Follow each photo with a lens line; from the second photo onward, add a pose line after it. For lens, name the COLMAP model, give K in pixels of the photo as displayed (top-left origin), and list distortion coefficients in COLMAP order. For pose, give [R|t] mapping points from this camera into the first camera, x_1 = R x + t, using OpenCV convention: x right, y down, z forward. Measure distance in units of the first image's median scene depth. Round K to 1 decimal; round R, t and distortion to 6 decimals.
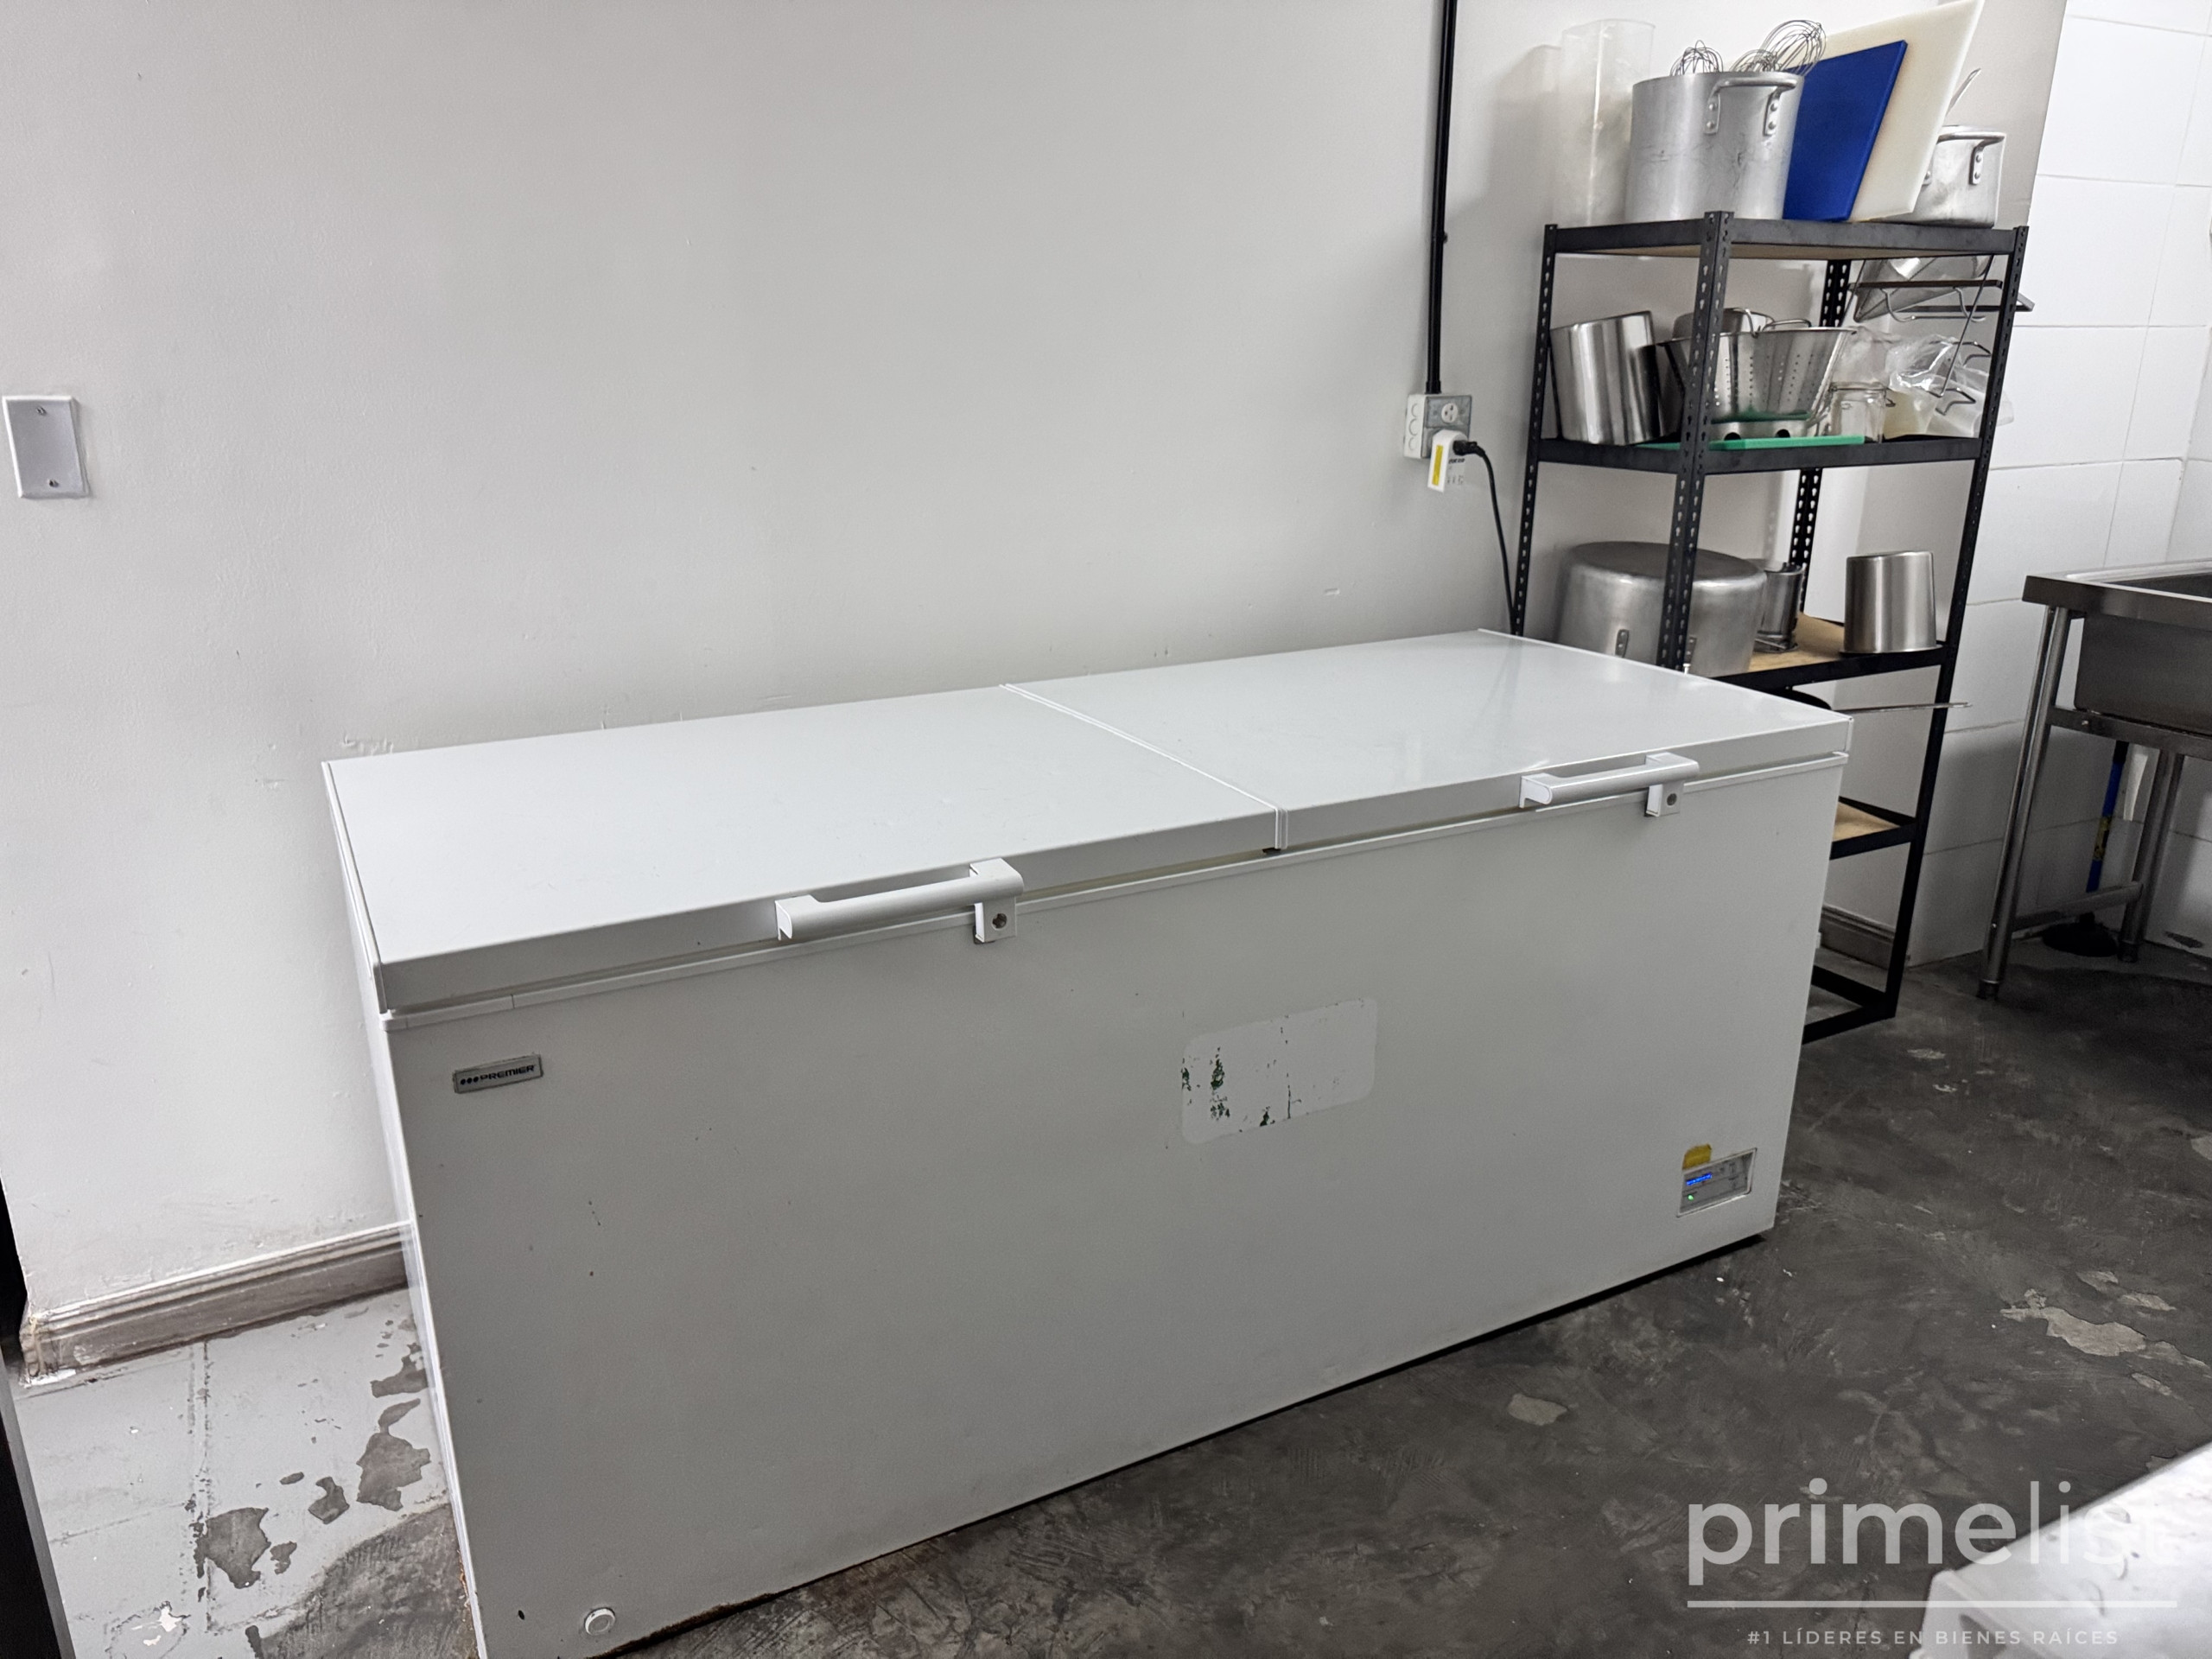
lens RADIAL K [[1571.3, 0, 1100.7], [0, 1571.3, 824.9], [0, 0, 1]] dist [0.022016, -0.035613]
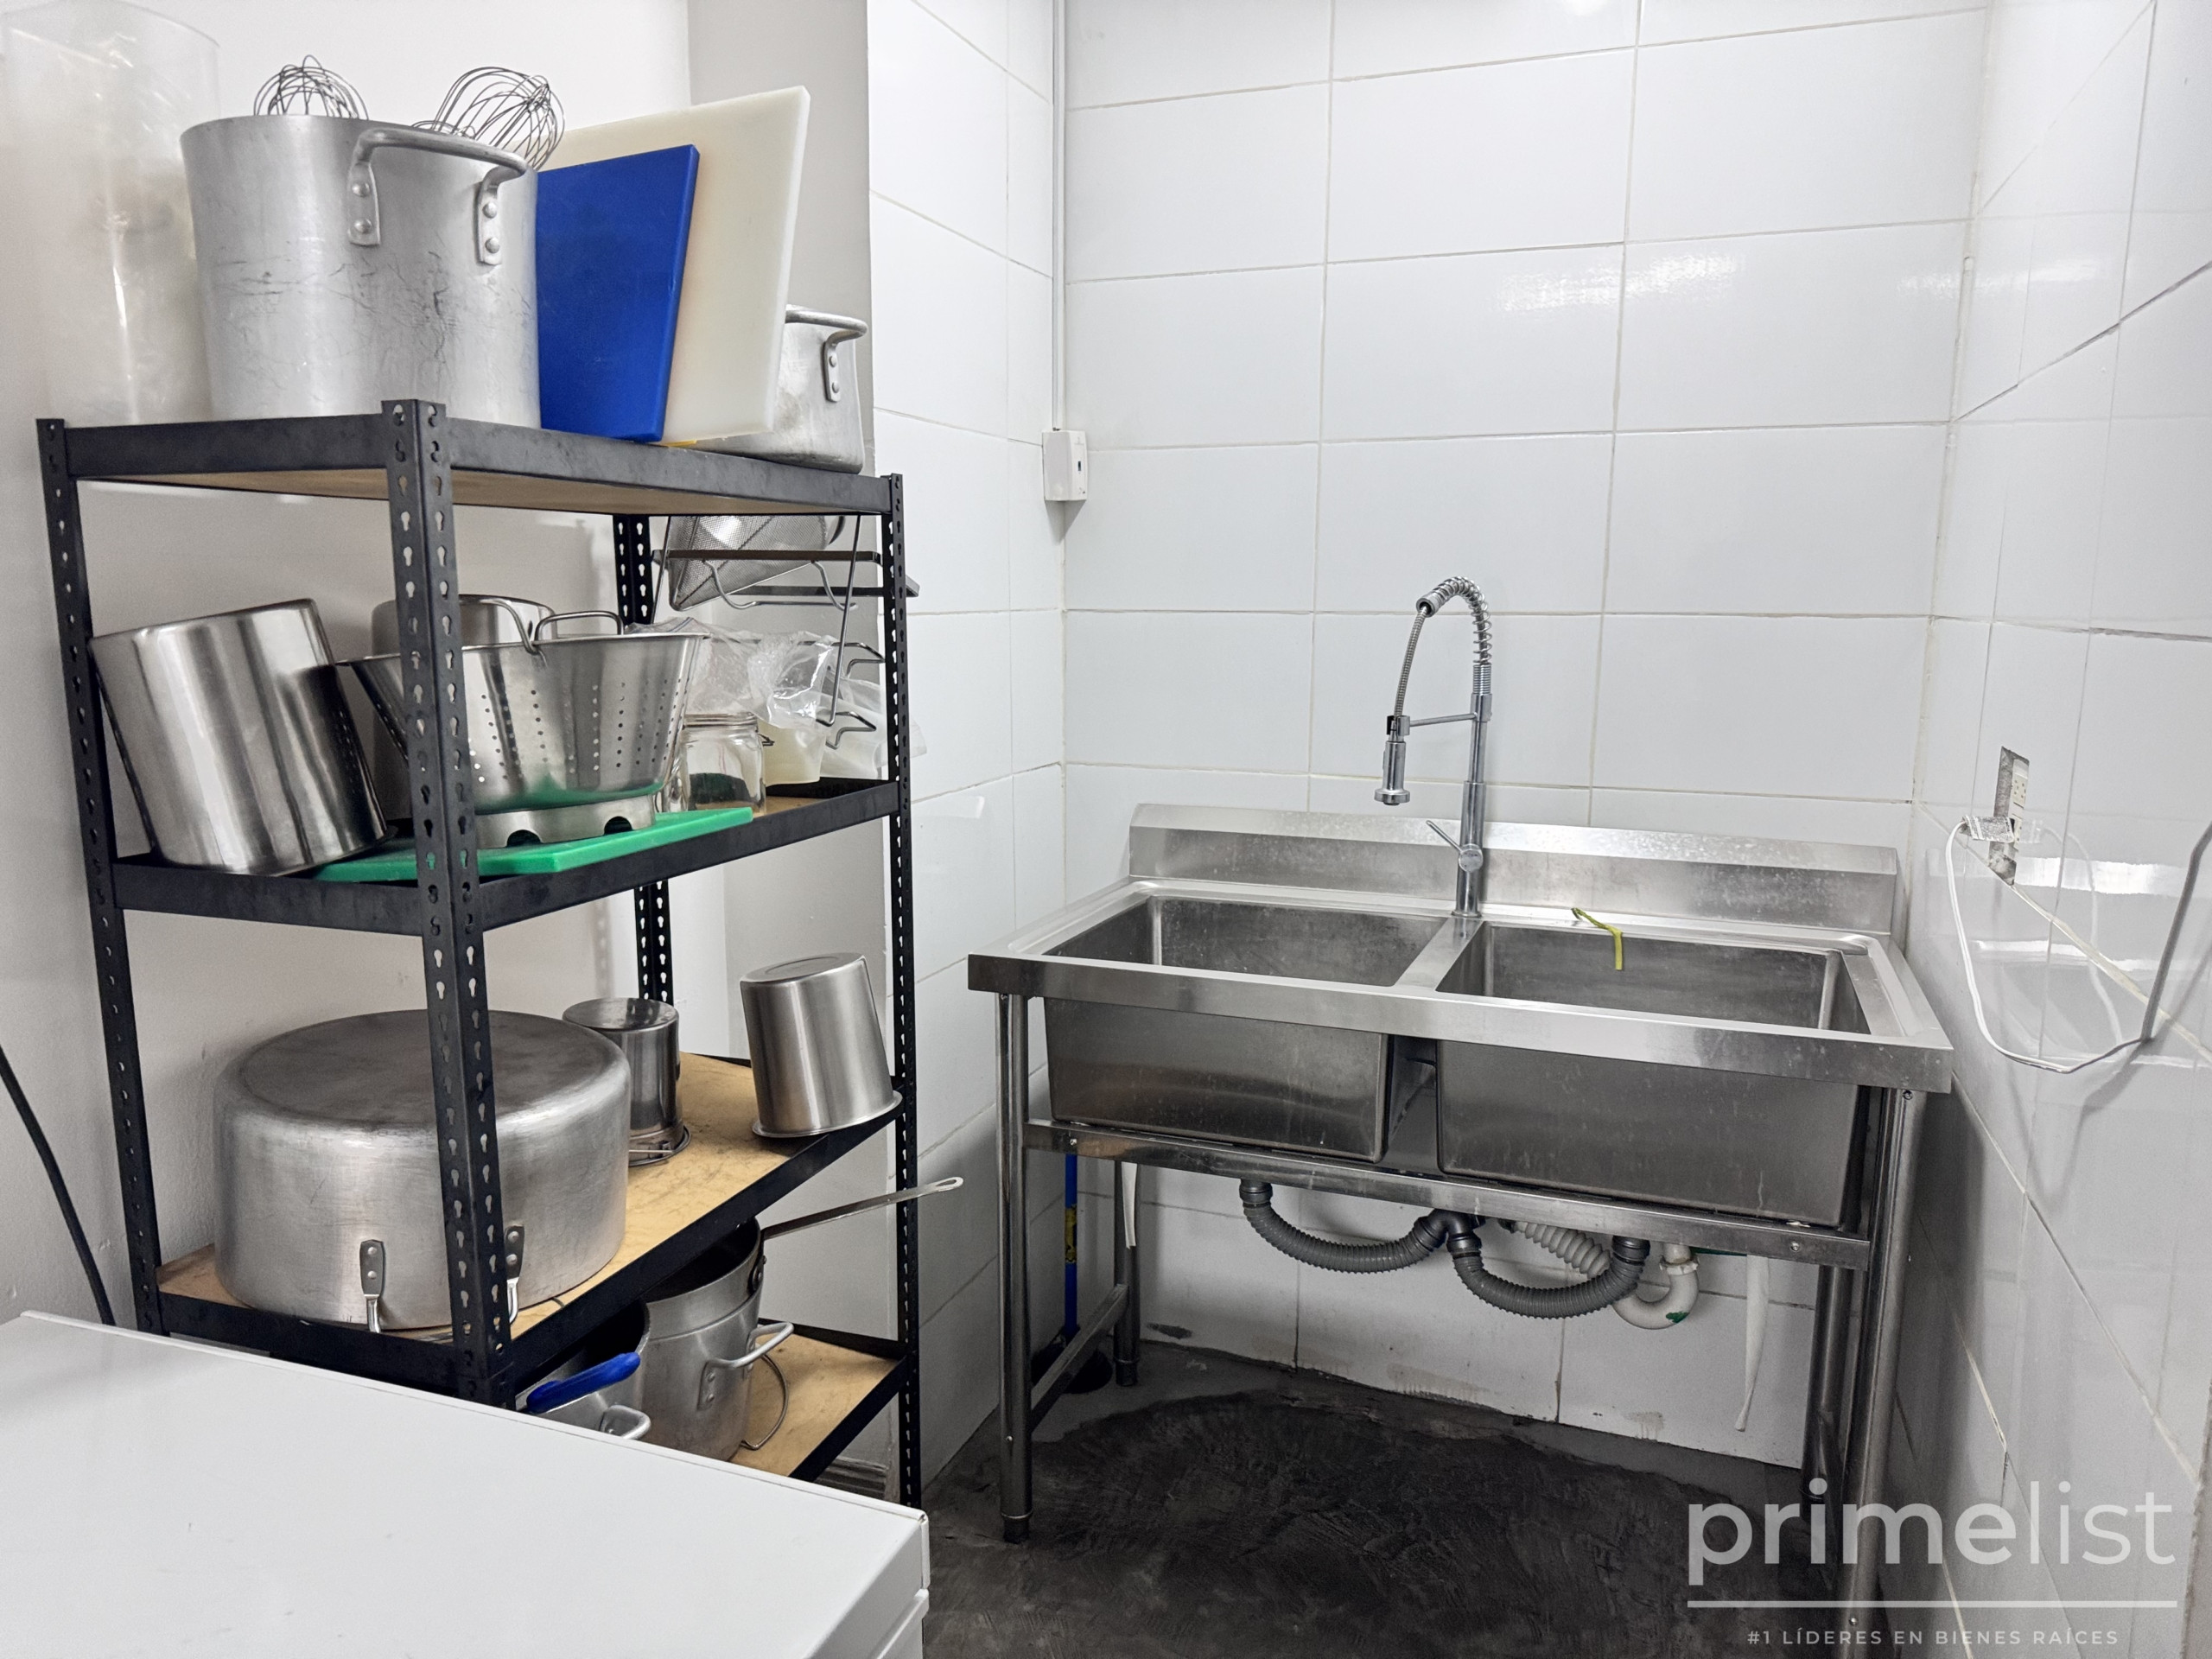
lens RADIAL K [[1571.3, 0, 1120.5], [0, 1571.3, 842.4], [0, 0, 1]] dist [0.022016, -0.035613]
pose [[0.731866, -0.109209, 0.672640, 0.191758], [0.206188, 0.976295, -0.065832, -0.164780], [-0.649506, 0.186871, 0.737035, 0.479586]]
